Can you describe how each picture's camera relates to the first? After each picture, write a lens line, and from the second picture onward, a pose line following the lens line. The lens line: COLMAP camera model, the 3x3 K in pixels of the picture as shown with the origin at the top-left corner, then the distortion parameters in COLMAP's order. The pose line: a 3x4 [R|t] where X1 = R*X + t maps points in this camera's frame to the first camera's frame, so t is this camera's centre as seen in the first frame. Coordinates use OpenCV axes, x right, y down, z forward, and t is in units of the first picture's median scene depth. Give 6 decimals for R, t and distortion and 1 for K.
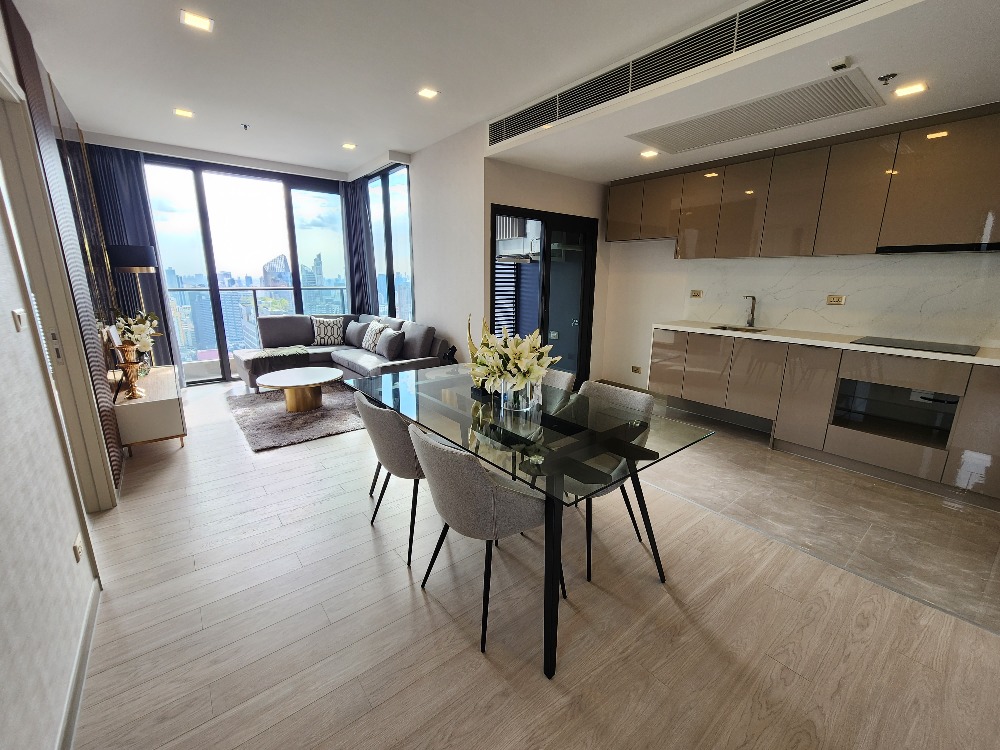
lens RADIAL K [[415.5, 0, 500.0], [0, 415.5, 375.0], [0, 0, 1]] dist [-0.000910, 0.000020]
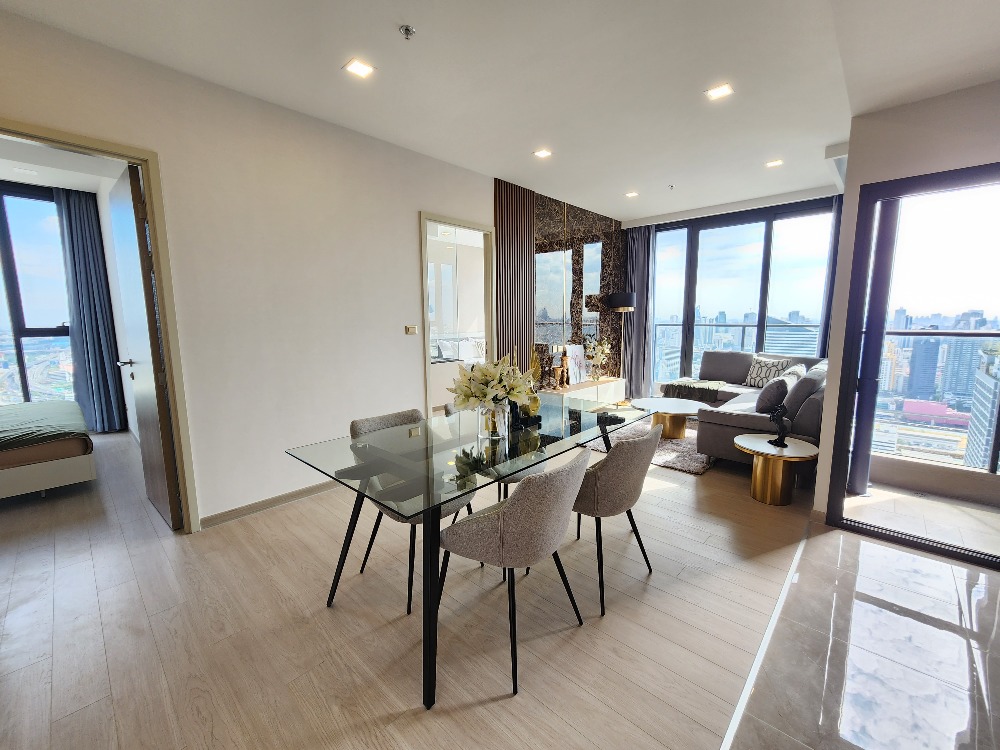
lens RADIAL K [[415.5, 0, 500.0], [0, 415.5, 375.0], [0, 0, 1]] dist [-0.000910, 0.000020]
pose [[0.138240, 0.128343, -0.982048, 1.070023], [-0.221017, 0.970560, 0.095729, -0.172649], [0.965423, 0.203816, 0.162536, 0.895363]]
